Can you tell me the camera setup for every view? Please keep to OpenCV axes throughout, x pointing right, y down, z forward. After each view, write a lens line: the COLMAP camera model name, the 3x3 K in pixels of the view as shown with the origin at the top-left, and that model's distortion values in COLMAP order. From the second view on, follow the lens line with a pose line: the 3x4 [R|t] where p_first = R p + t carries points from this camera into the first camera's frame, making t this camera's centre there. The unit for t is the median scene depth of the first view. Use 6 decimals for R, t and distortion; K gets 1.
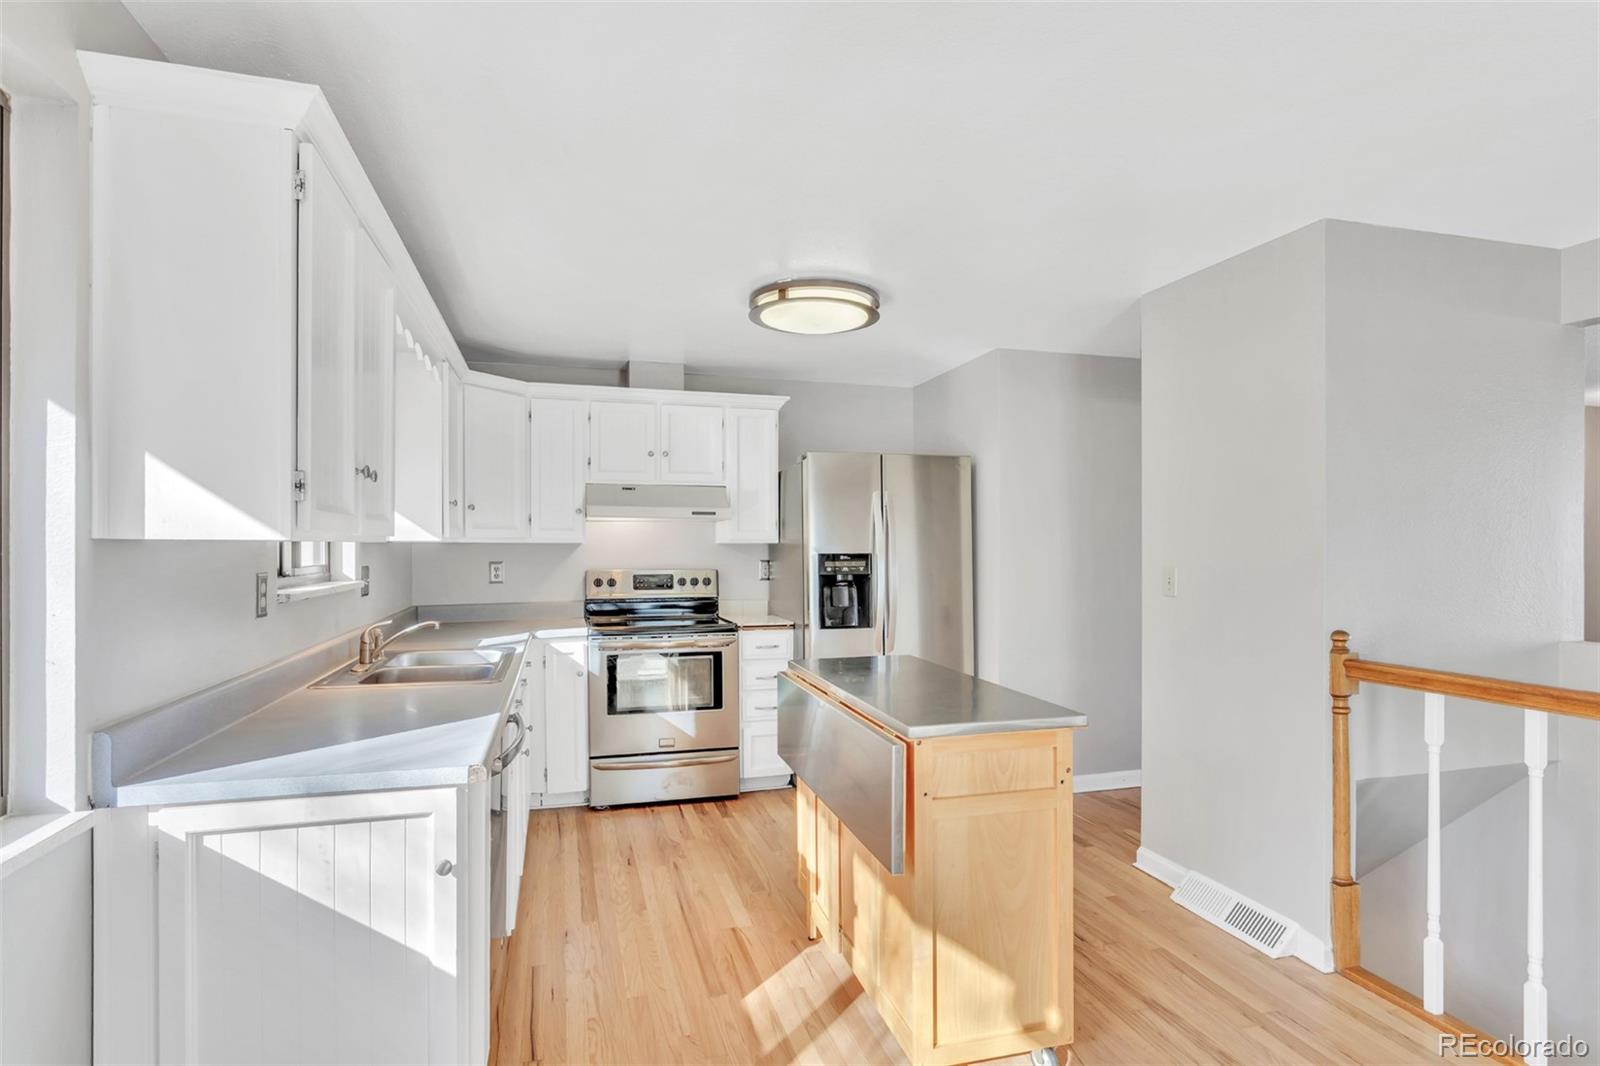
lens RADIAL K [[794.5, 0, 782.4], [0, 794.5, 547.5], [0, 0, 1]] dist [-0.002202, 0.001257]
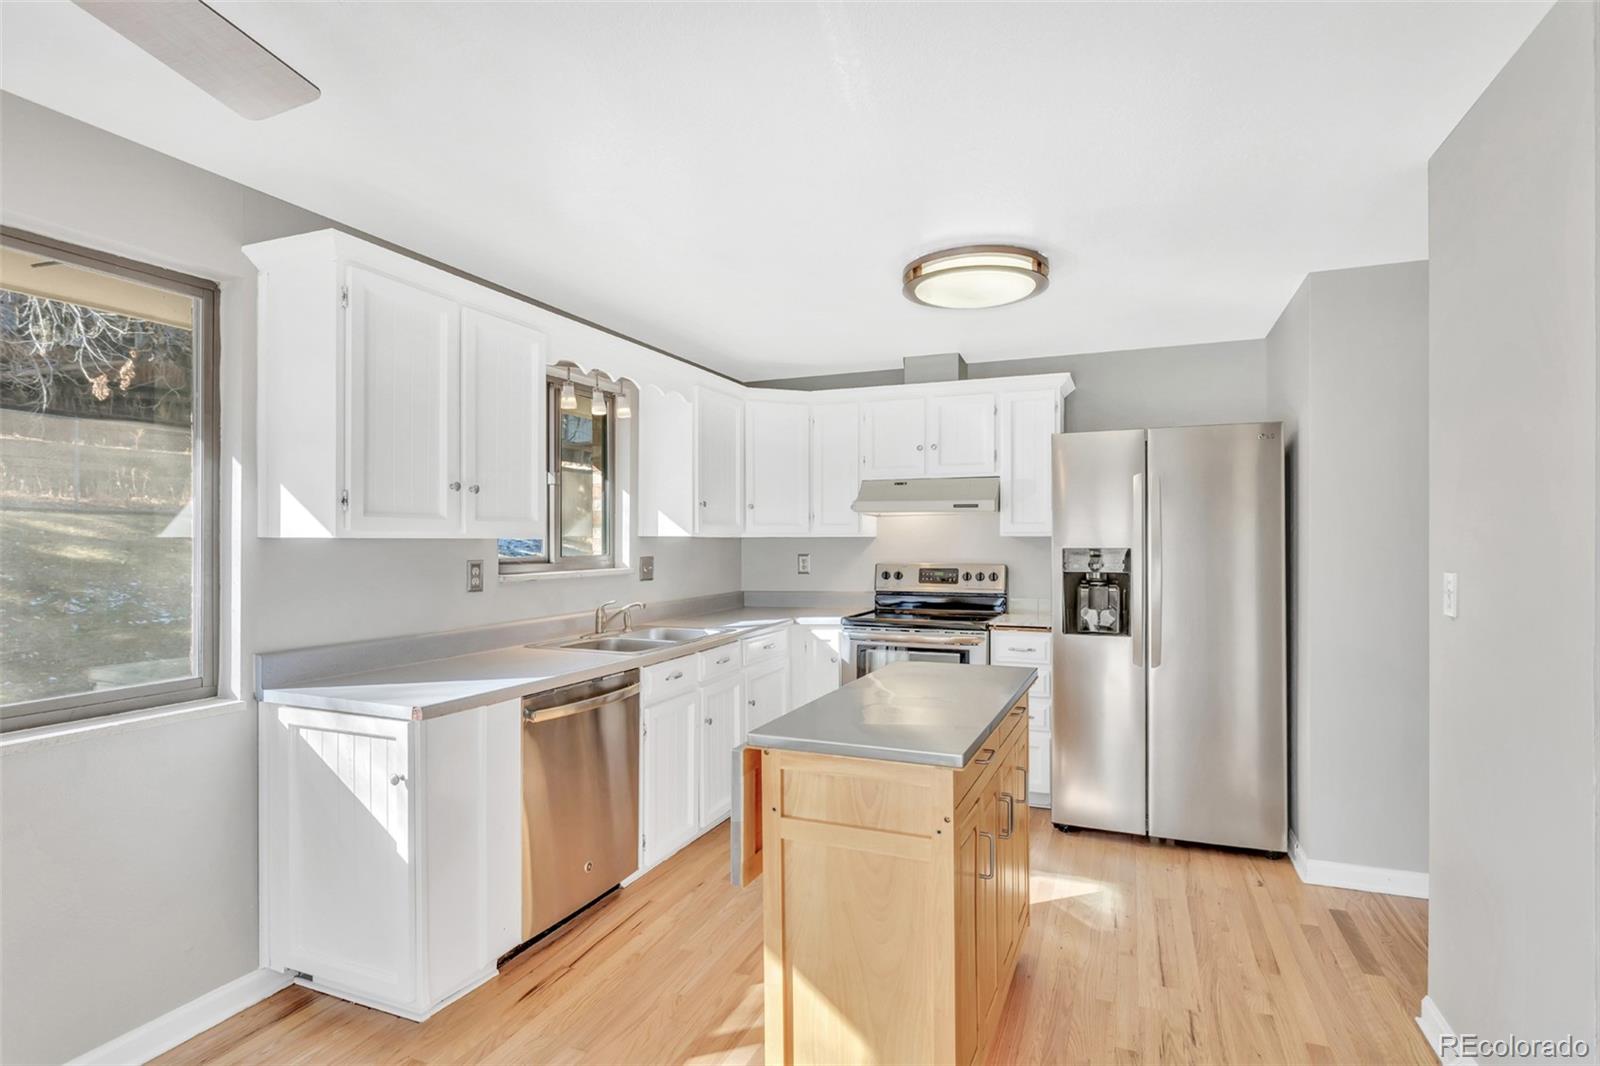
lens RADIAL K [[792.2, 0, 820.9], [0, 792.2, 541.9], [0, 0, 1]] dist [-0.004365, -0.000110]
pose [[0.790367, -0.002223, -0.612630, 0.398876], [0.003005, 0.999995, 0.000248, 0.000199], [0.612626, -0.002037, 0.790370, 0.155750]]
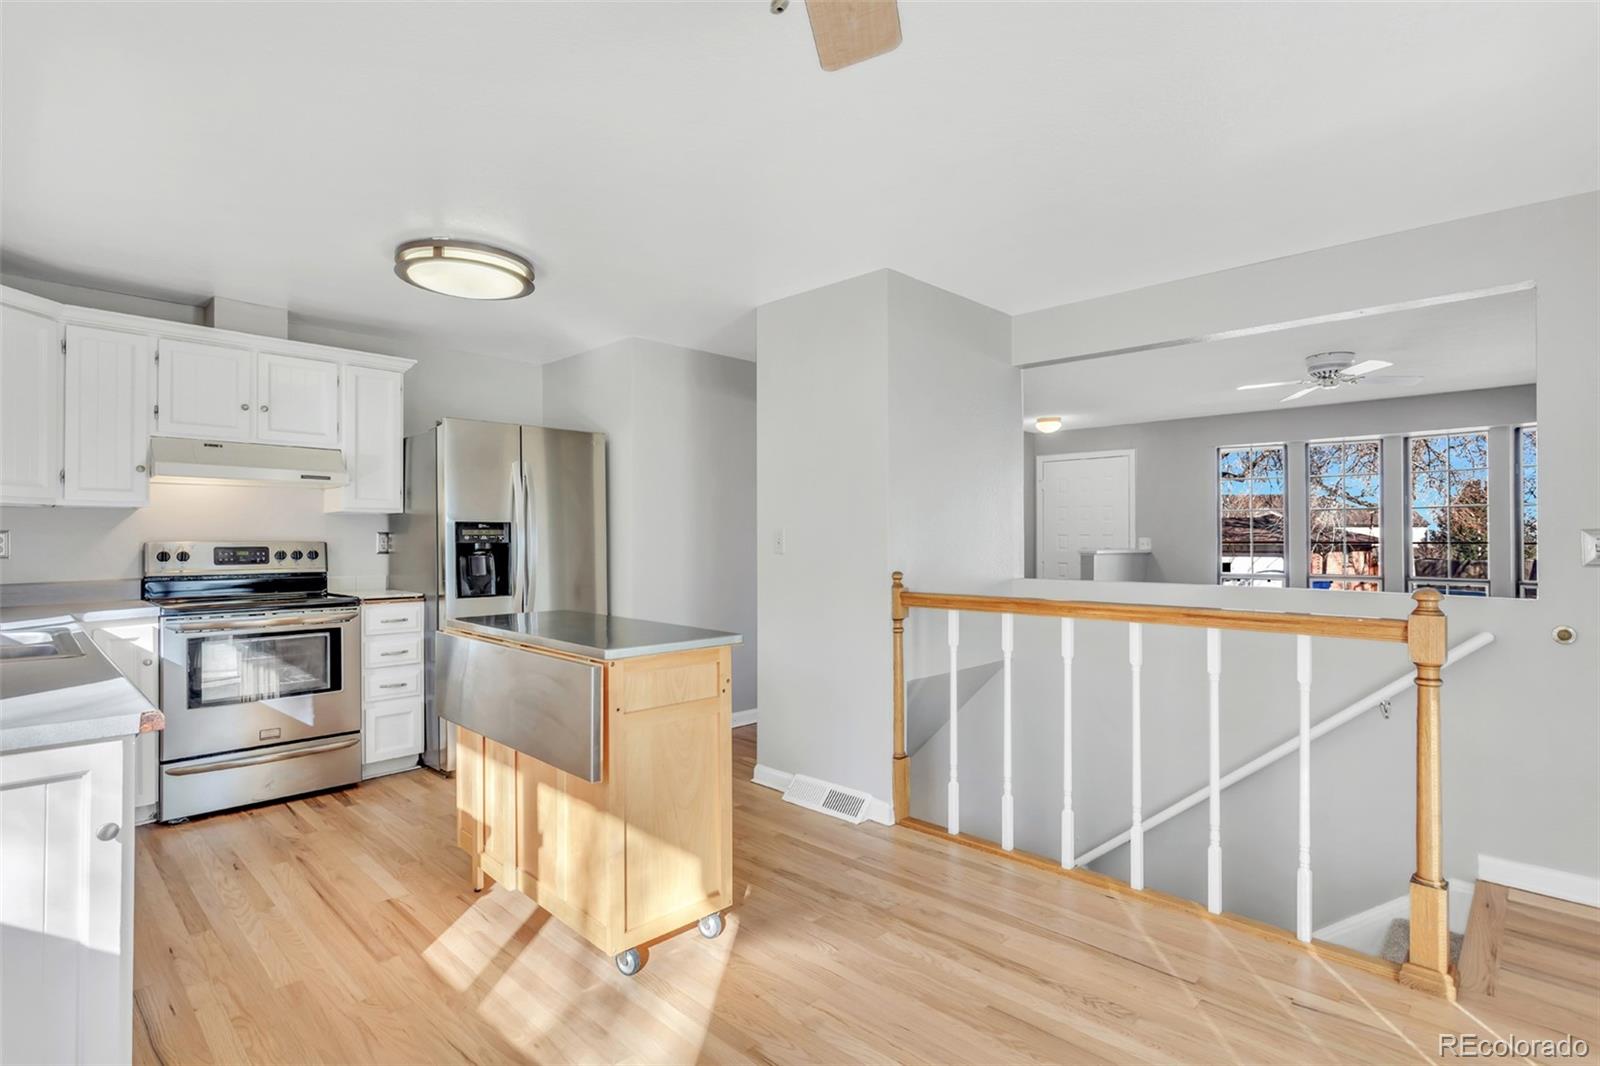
lens RADIAL K [[784.7, 0, 798.7], [0, 784.7, 529.0], [0, 0, 1]] dist [-0.002769, -0.000259]
pose [[0.864014, 0.004582, 0.503447, -0.083055], [0.002808, 0.999899, -0.013920, 0.034049], [-0.503460, 0.013441, 0.863914, -0.053540]]
